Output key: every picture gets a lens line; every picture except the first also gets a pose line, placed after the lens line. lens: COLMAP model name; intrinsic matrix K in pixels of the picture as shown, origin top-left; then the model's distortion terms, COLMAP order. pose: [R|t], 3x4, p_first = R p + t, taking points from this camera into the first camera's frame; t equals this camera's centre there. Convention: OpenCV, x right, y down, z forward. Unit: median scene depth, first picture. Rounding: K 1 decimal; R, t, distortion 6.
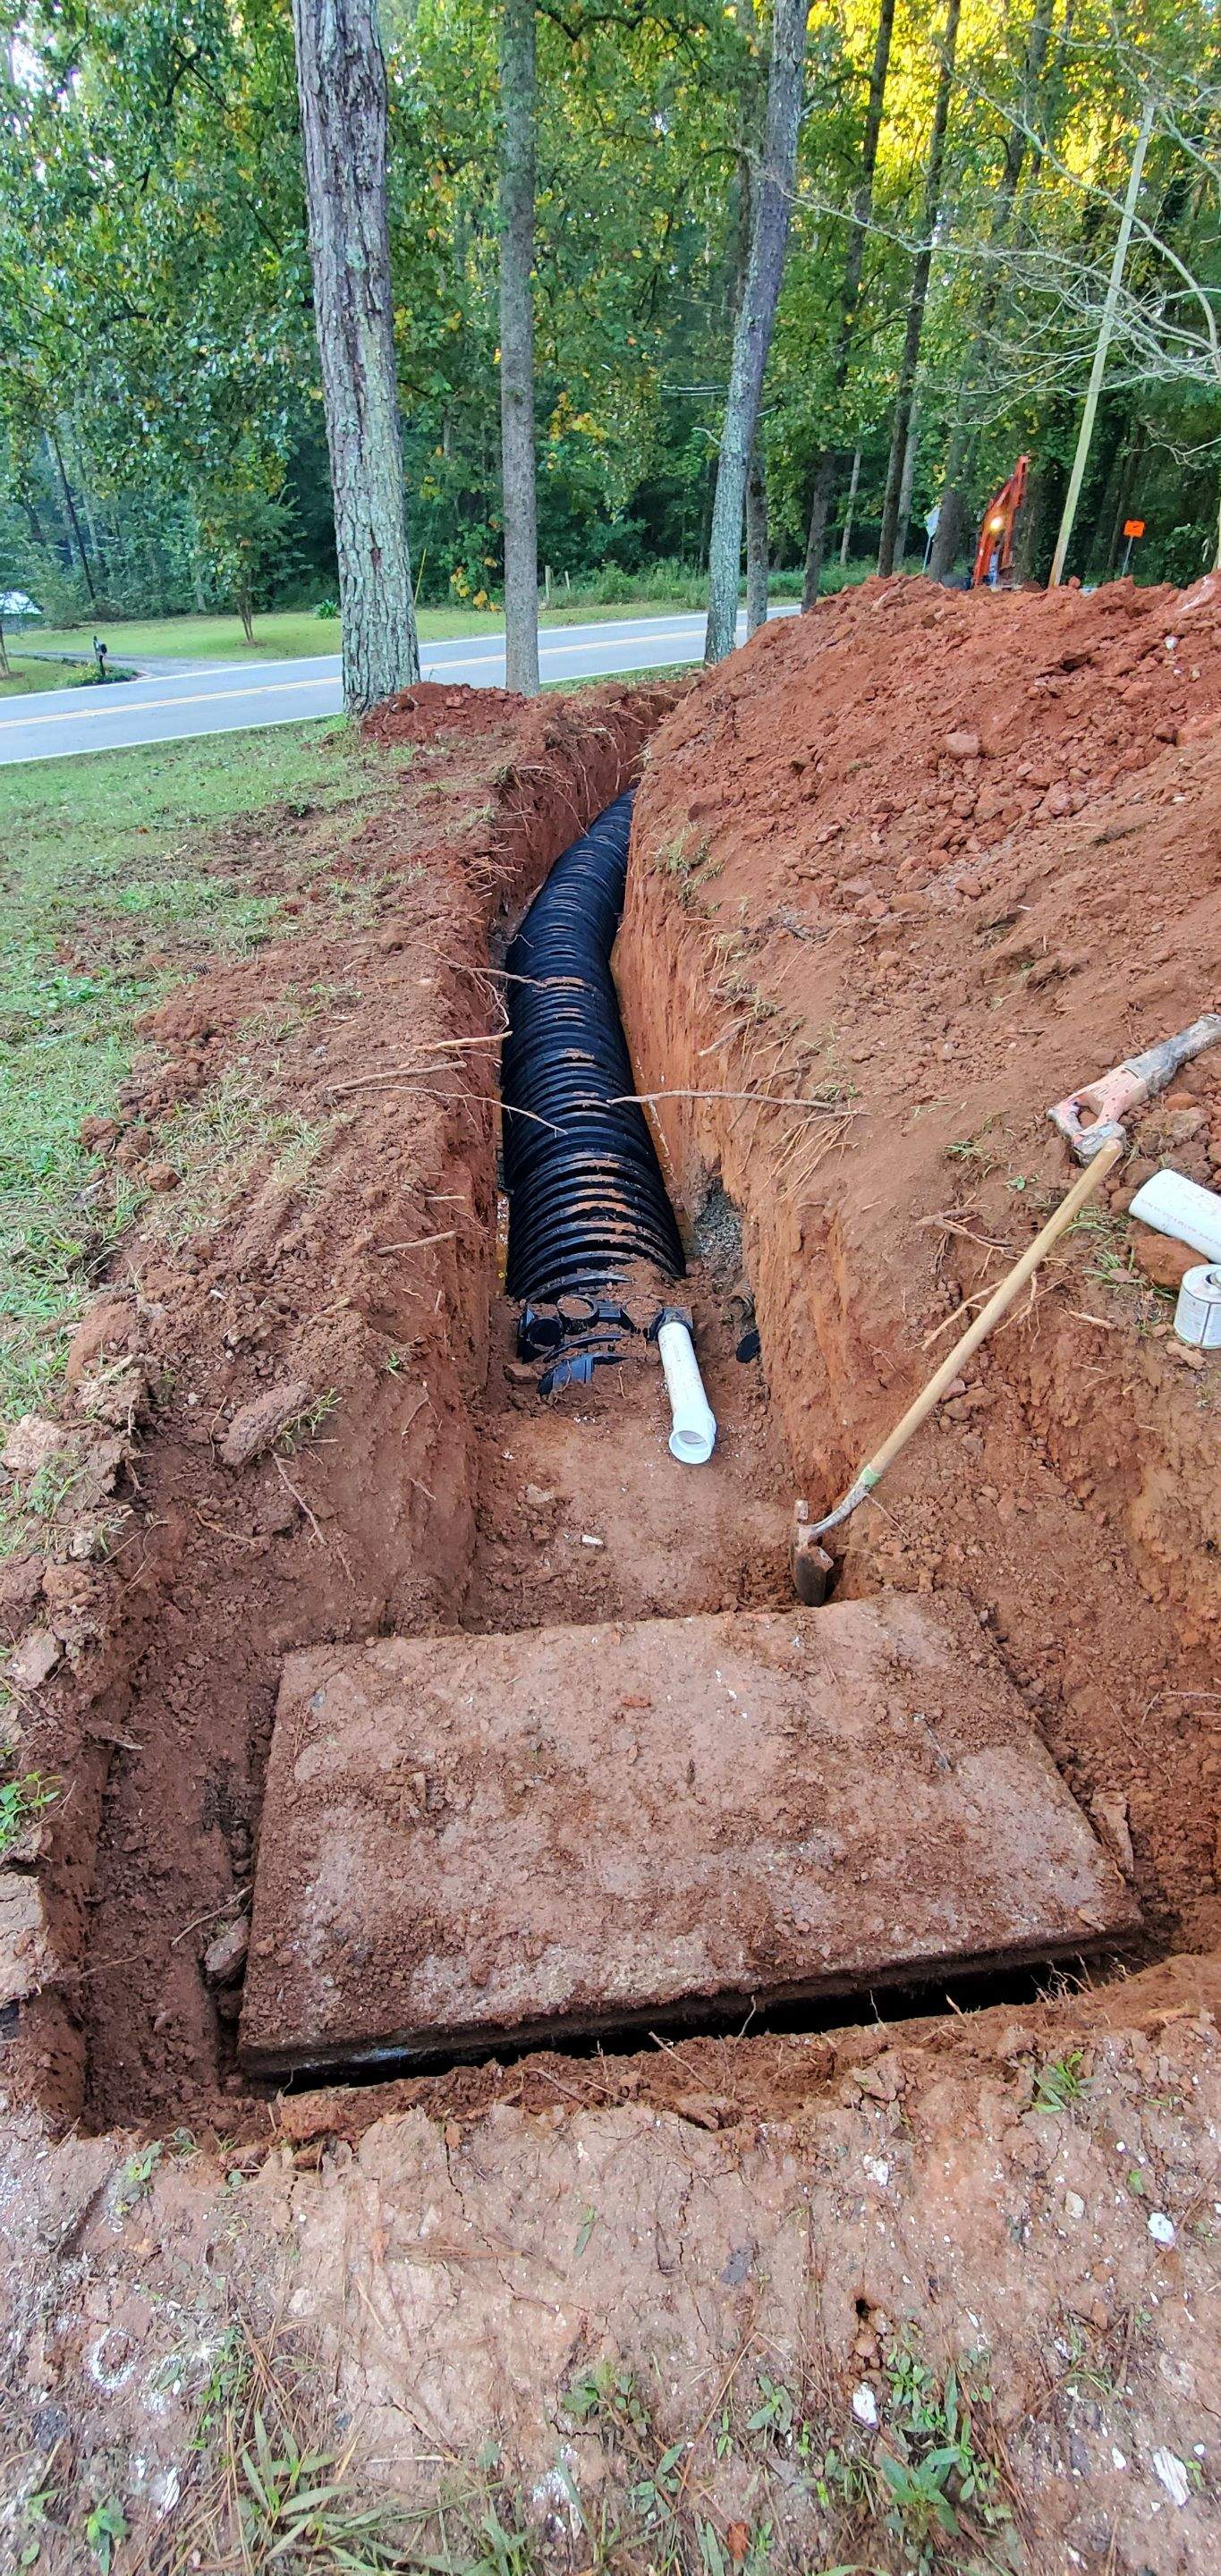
lens RADIAL K [[1031.5, 0, 610.5], [0, 1031.5, 1288.0], [0, 0, 1]] dist [-0.001084, -0.003138]
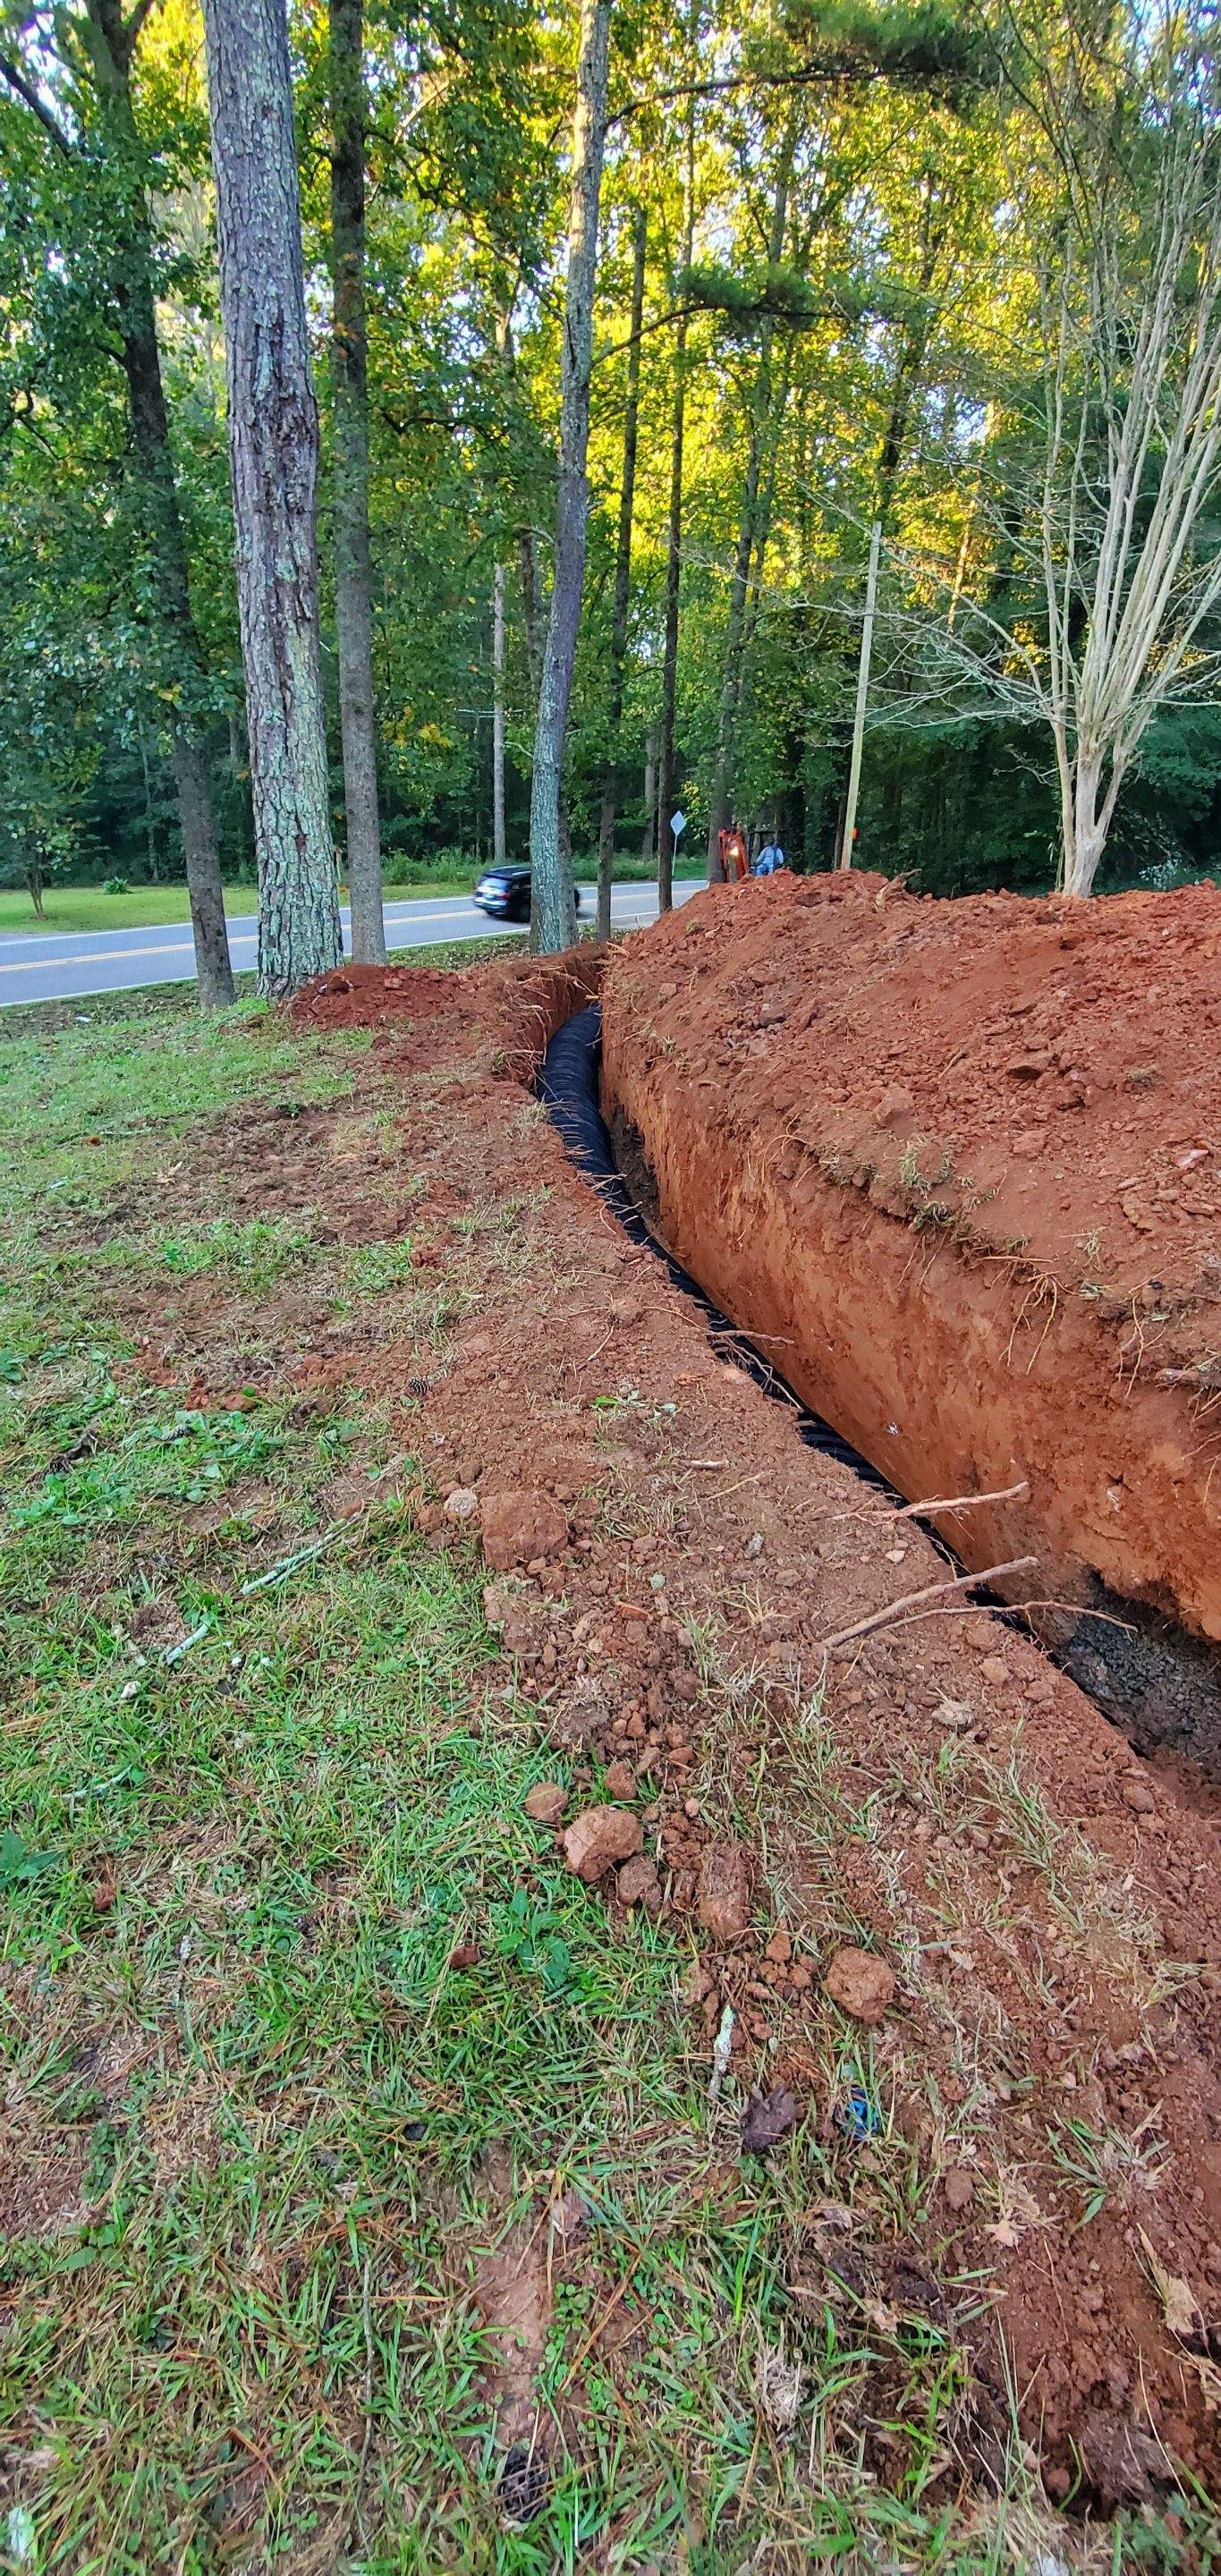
lens RADIAL K [[1044.4, 0, 610.5], [0, 1044.4, 1288.0], [0, 0, 1]] dist [-0.000045, -0.000838]
pose [[0.978517, -0.062199, 0.196559, -0.163210], [0.103246, 0.973077, -0.206061, -0.088409], [-0.178451, 0.221929, 0.958594, 0.125262]]
